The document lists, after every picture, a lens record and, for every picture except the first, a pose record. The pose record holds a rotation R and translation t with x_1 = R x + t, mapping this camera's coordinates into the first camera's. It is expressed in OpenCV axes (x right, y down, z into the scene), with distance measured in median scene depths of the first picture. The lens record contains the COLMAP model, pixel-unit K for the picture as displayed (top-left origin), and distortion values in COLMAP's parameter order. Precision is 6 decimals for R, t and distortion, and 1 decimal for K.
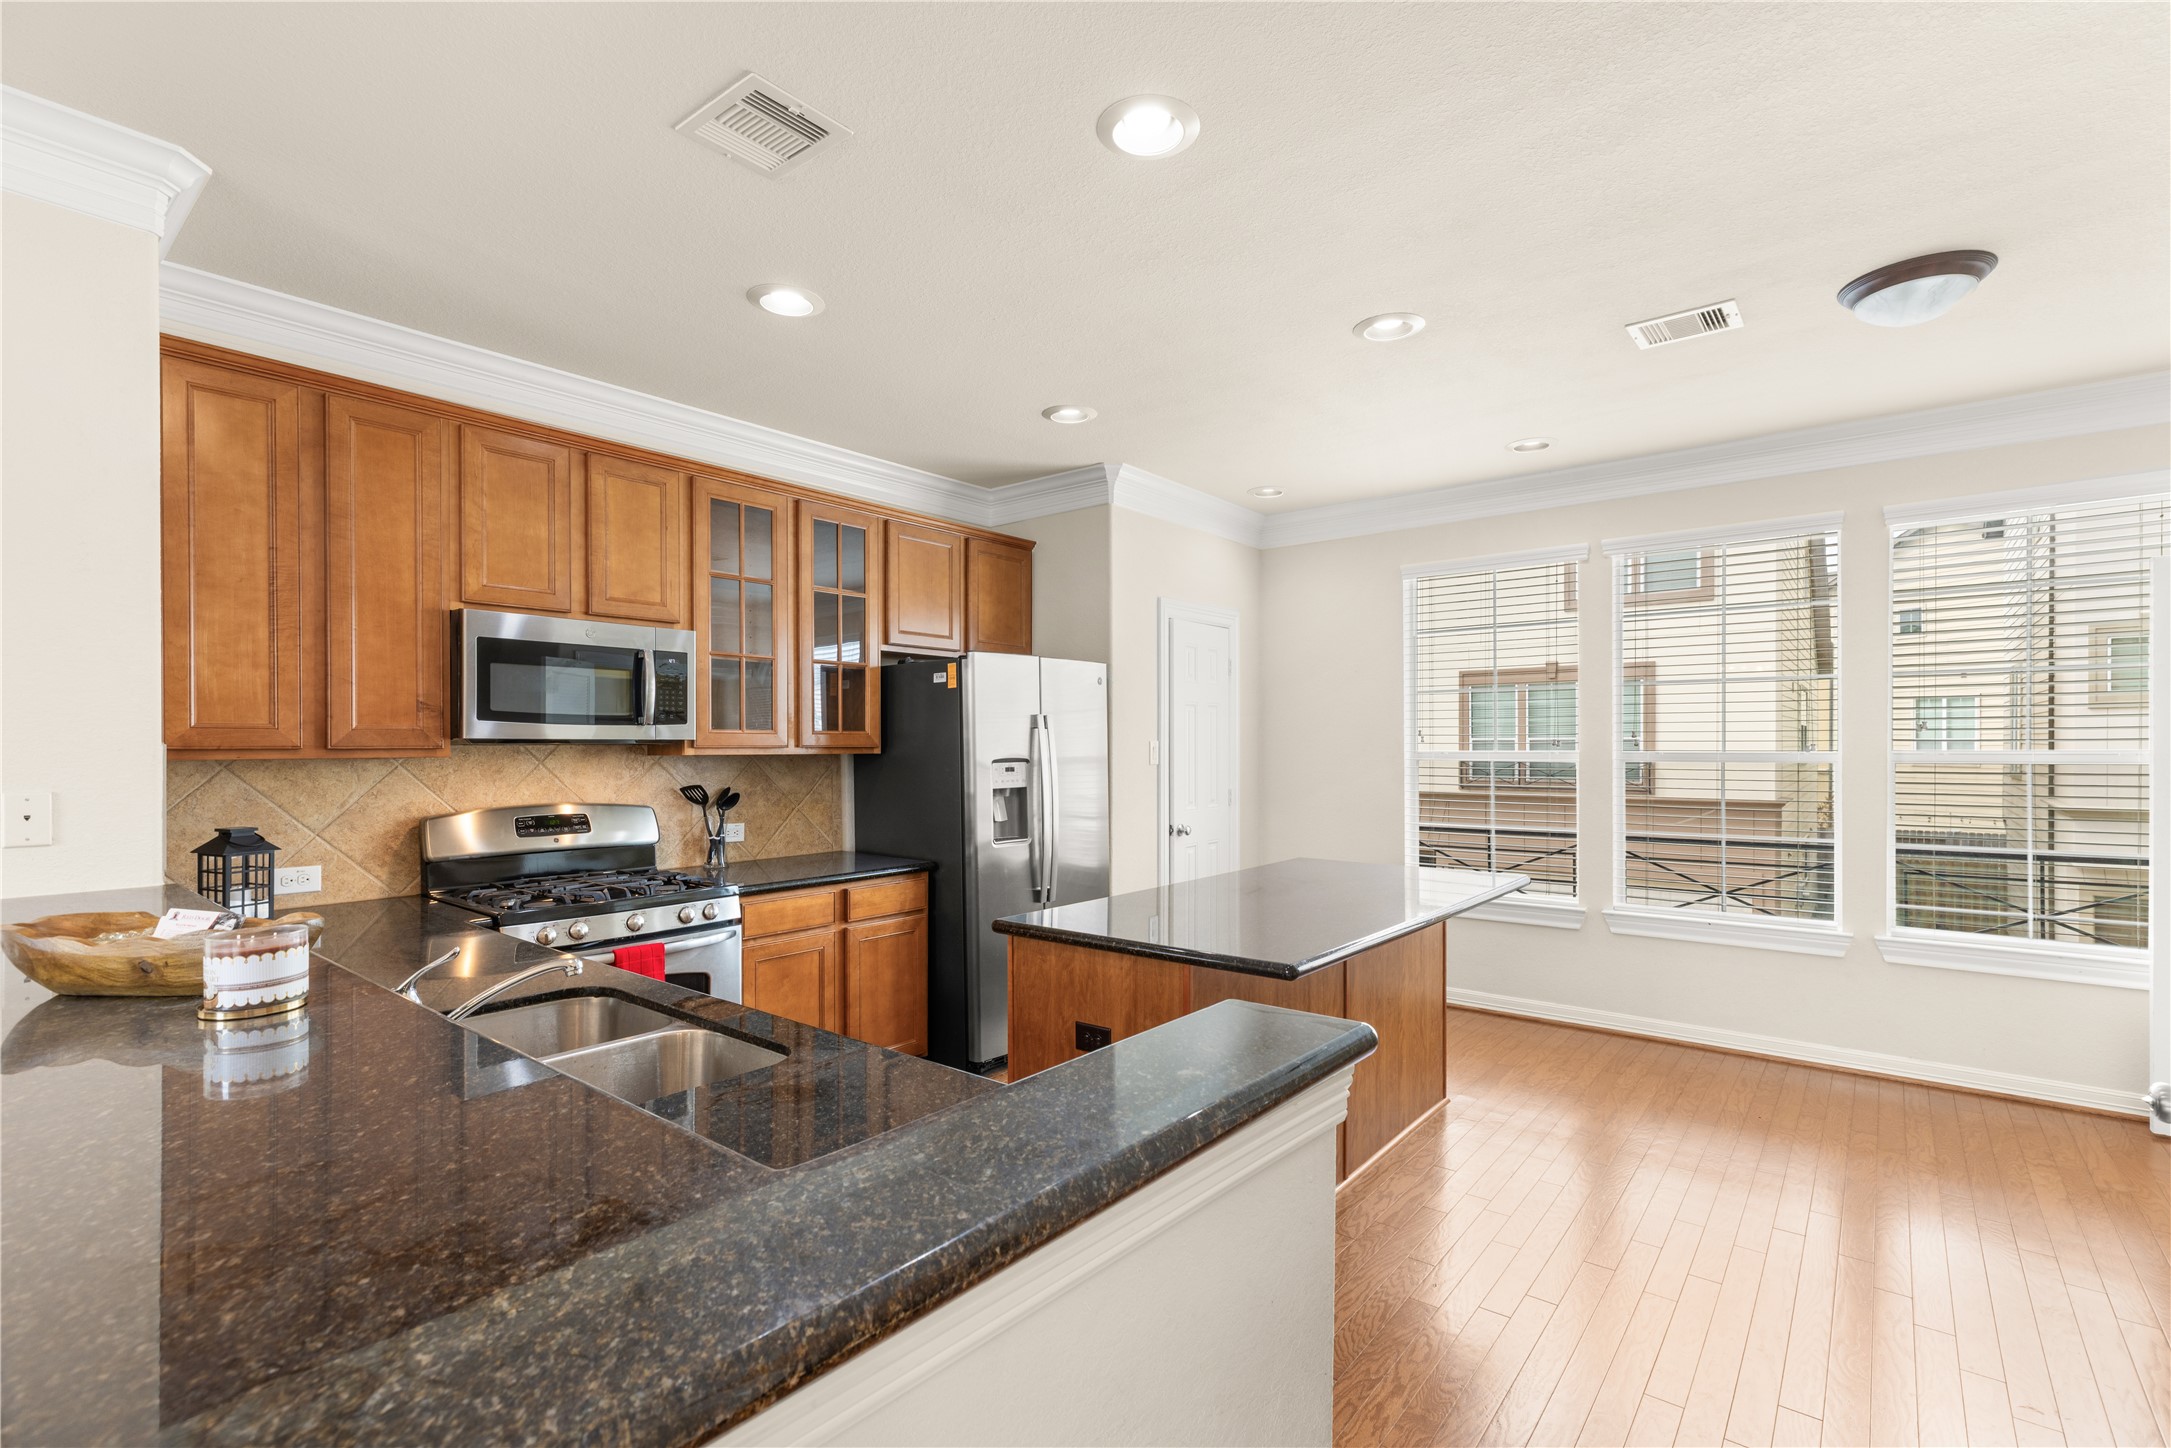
lens RADIAL K [[980.2, 0, 1083.0], [0, 980.2, 728.4], [0, 0, 1]] dist [0.004148, 0.000261]
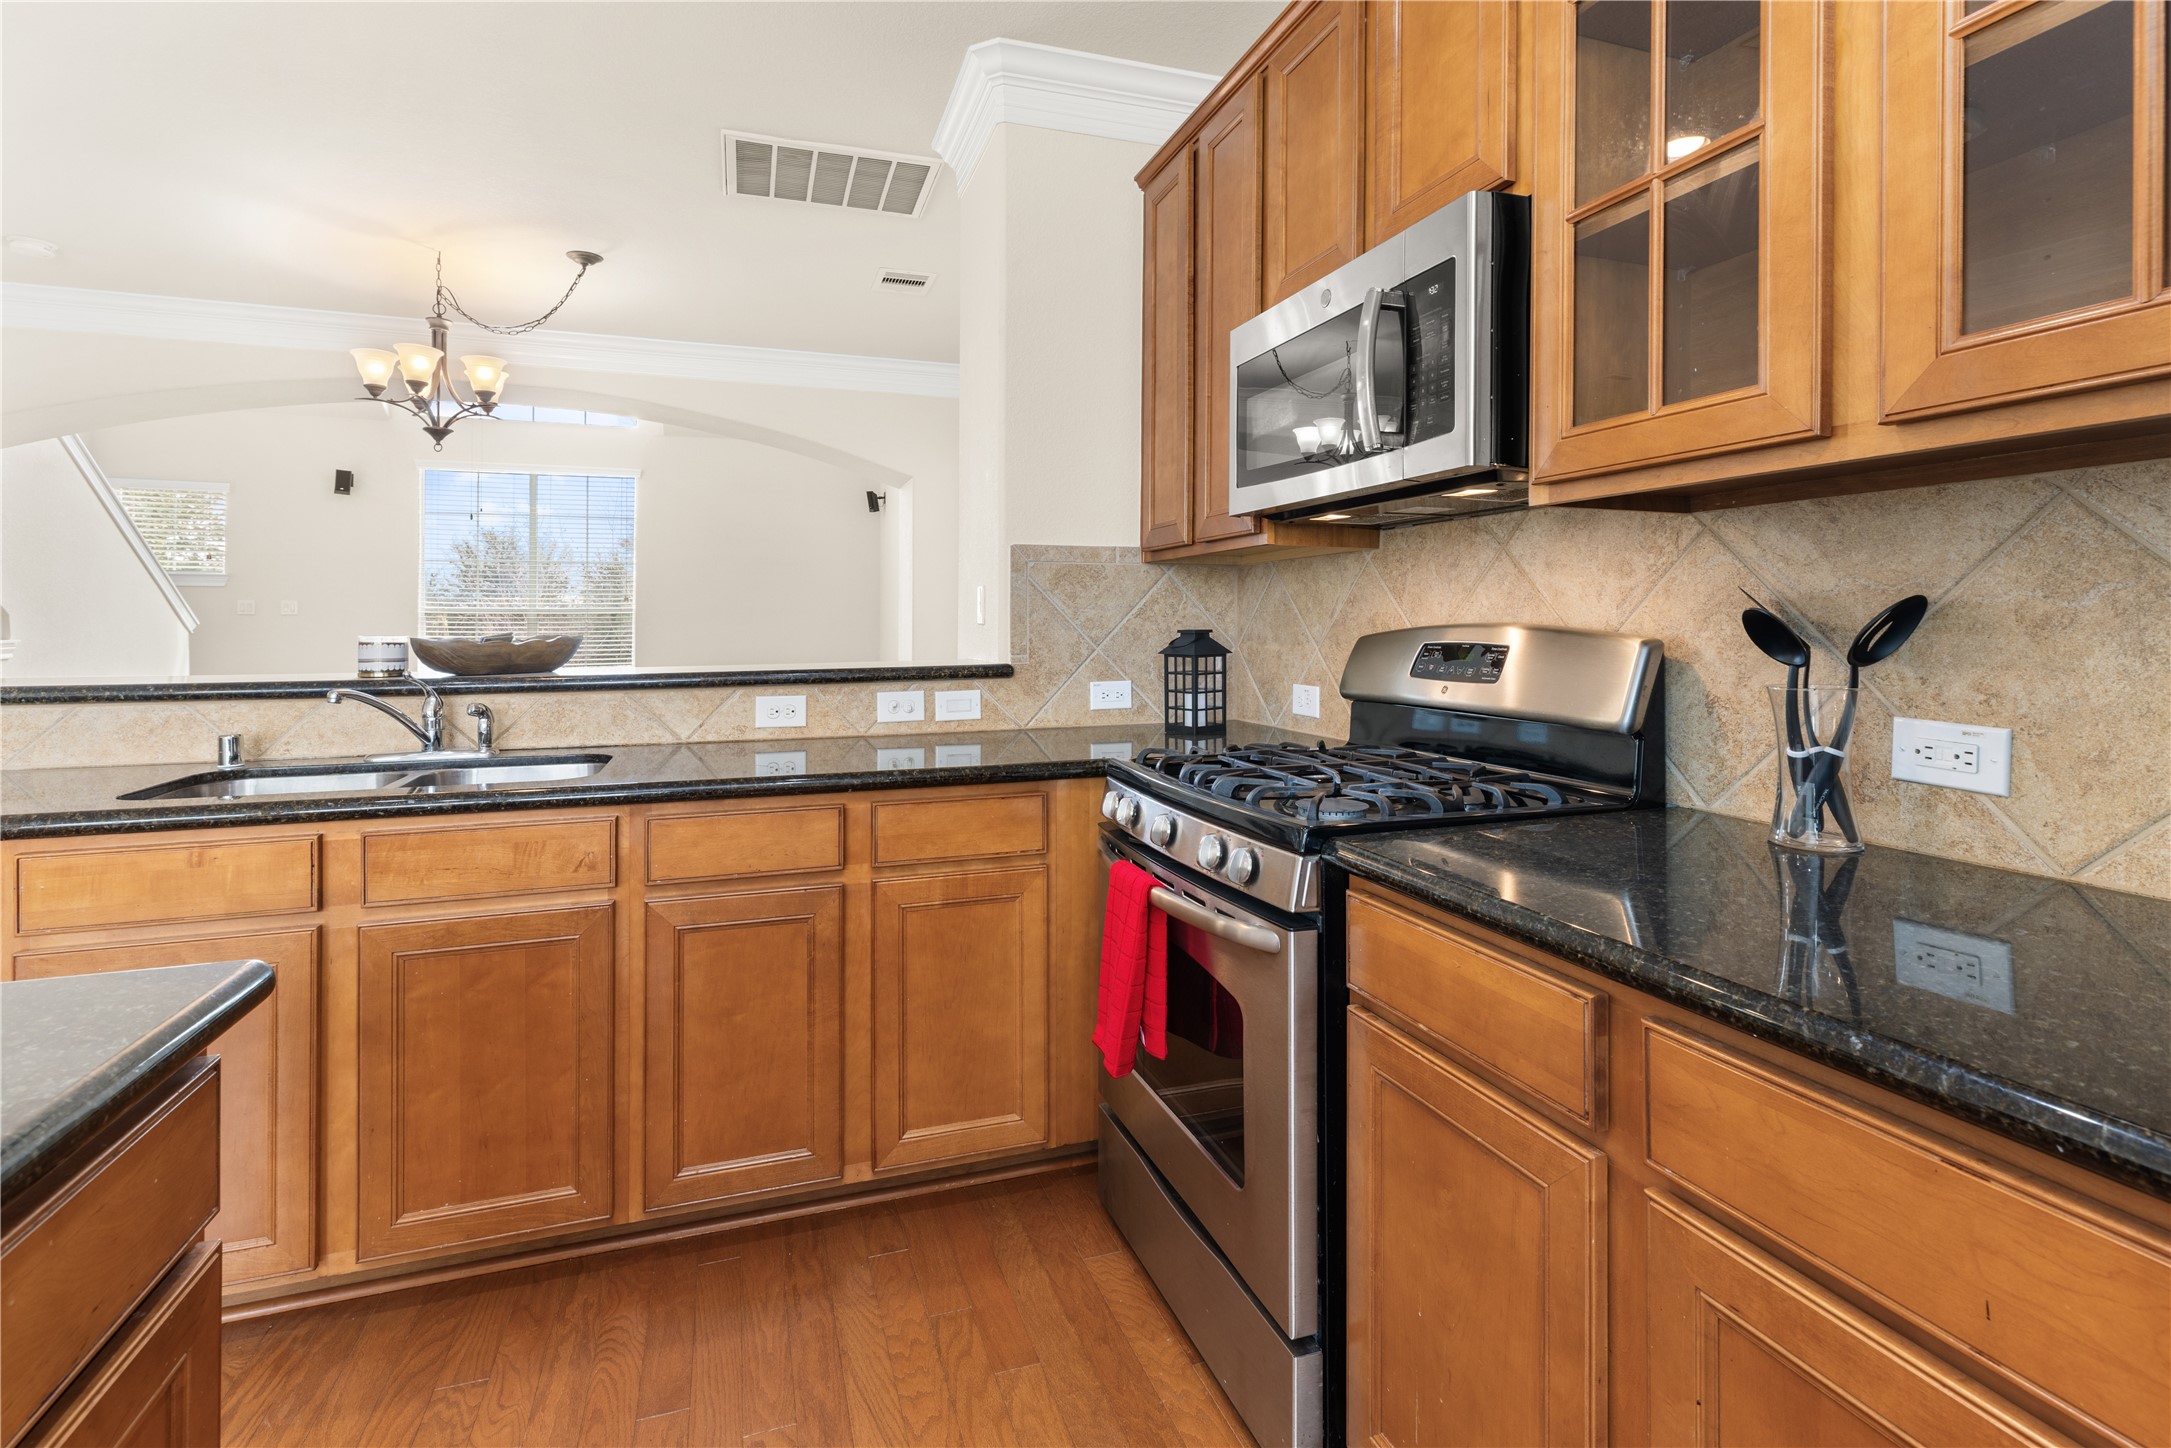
lens RADIAL K [[1018.9, 0, 1072.1], [0, 1018.9, 626.6], [0, 0, 1]] dist [0.001929, -0.000336]
pose [[-0.541262, 0.007620, -0.840819, 0.034422], [0.019738, 0.999799, -0.003645, 0.064520], [0.840622, -0.018569, -0.541304, 0.939106]]
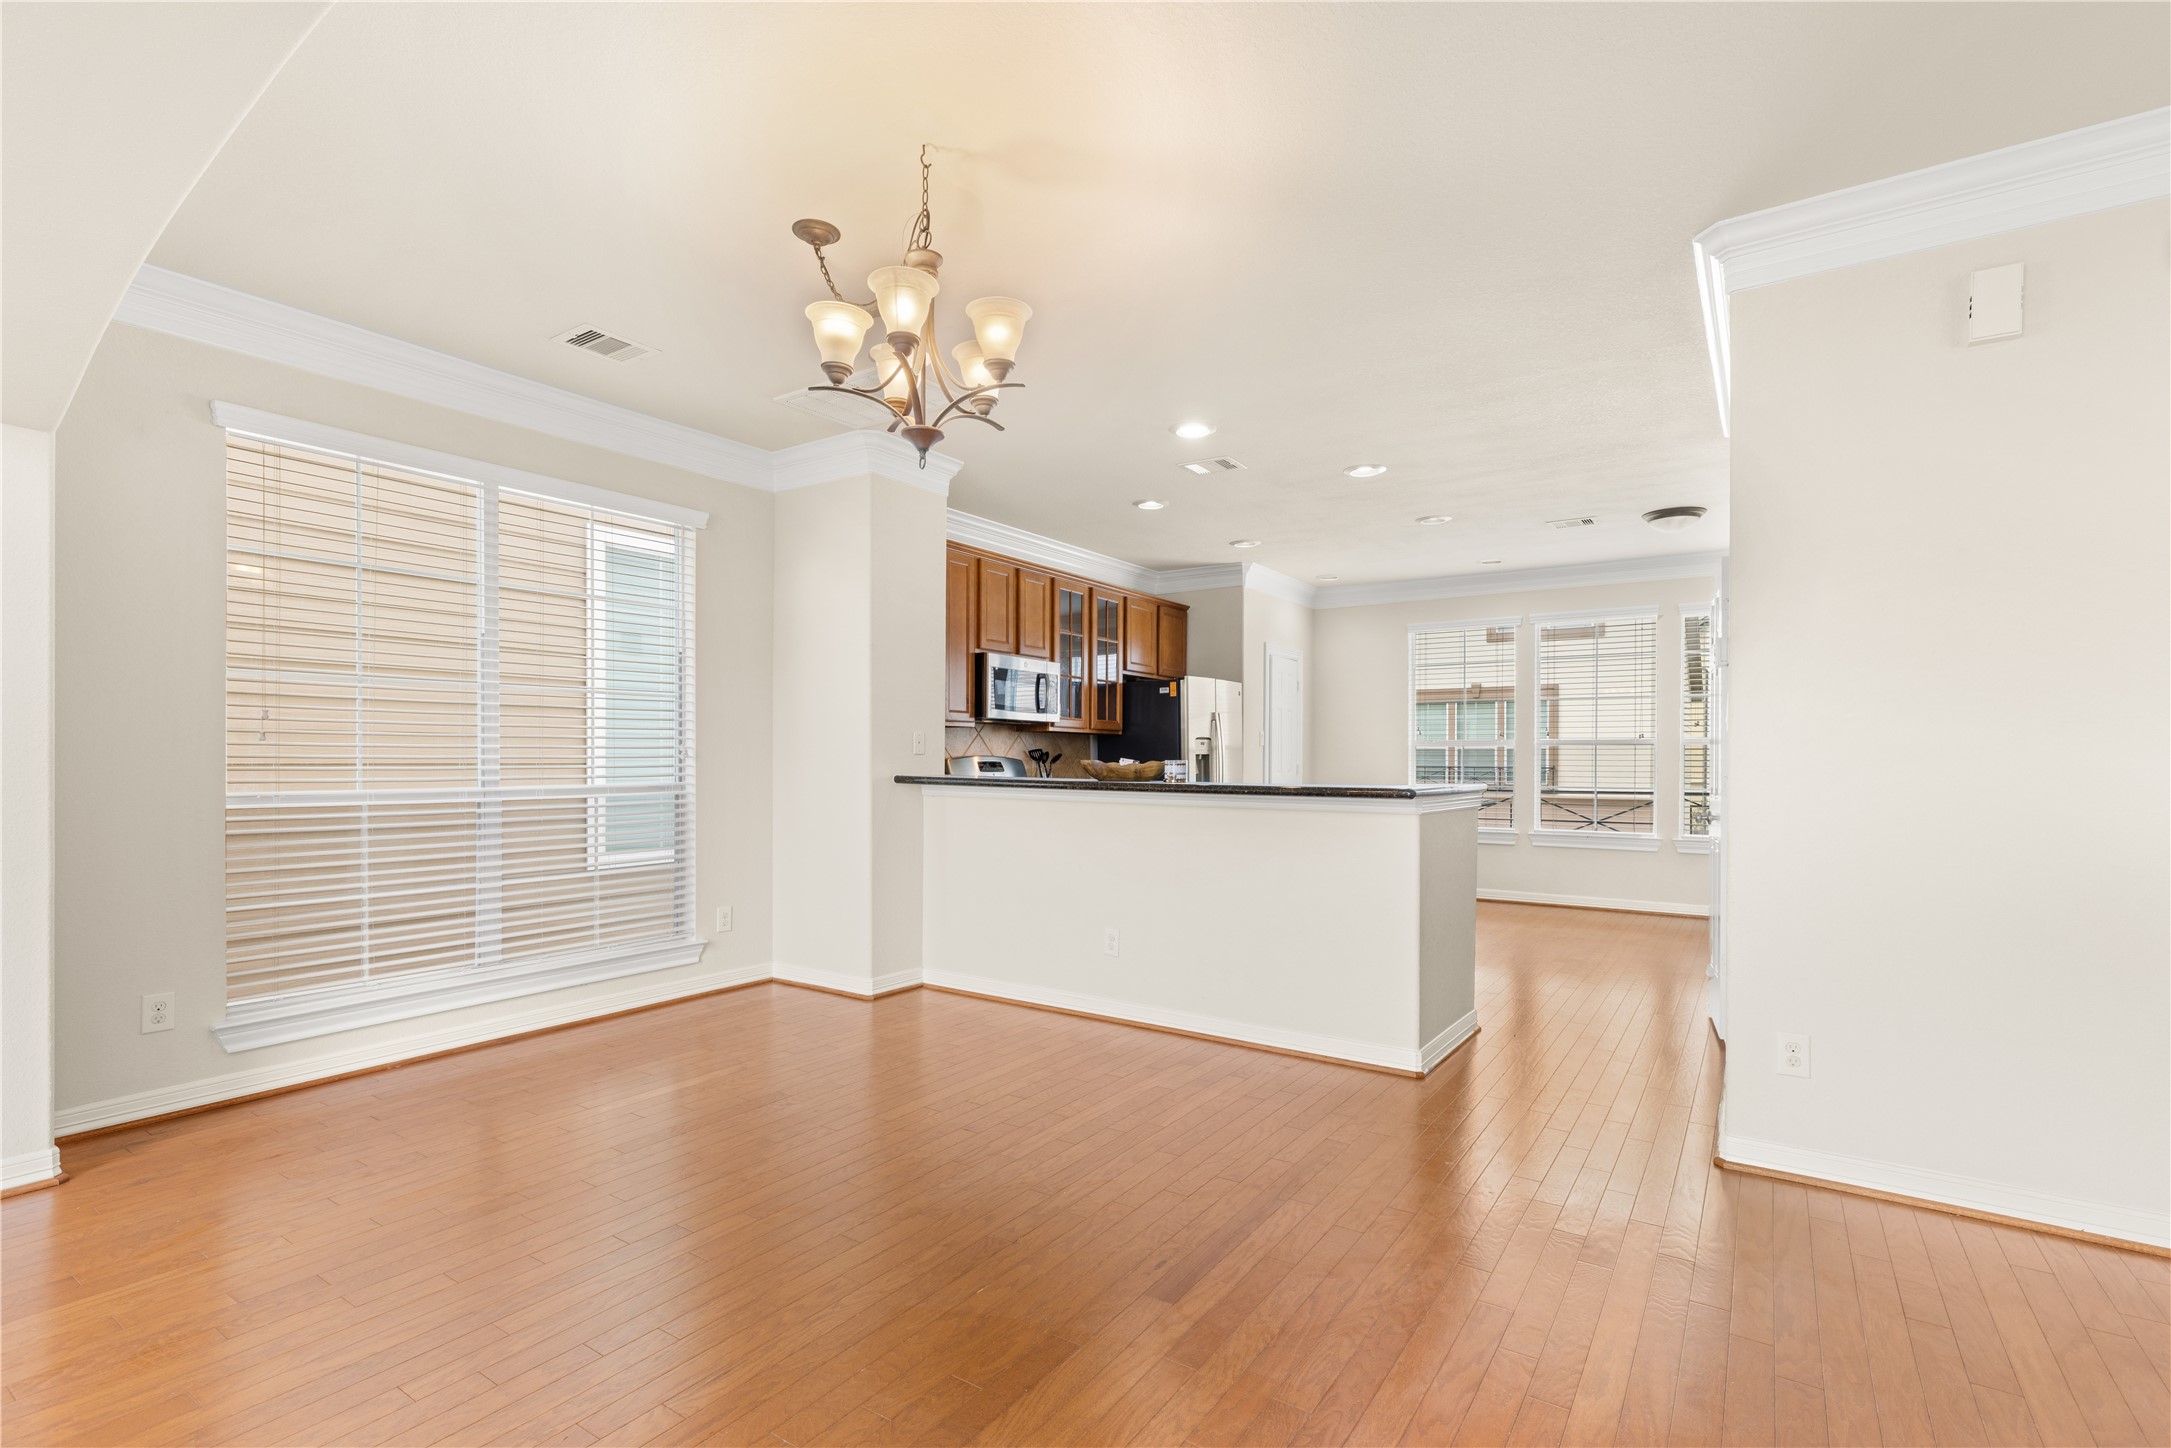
lens RADIAL K [[980.2, 0, 1083.0], [0, 980.2, 728.4], [0, 0, 1]] dist [0.004148, 0.000261]
pose [[0.996626, 0.011526, 0.081269, -0.427806], [-0.010476, 0.999856, -0.013345, 0.040397], [-0.081411, 0.012449, 0.996603, -0.713183]]
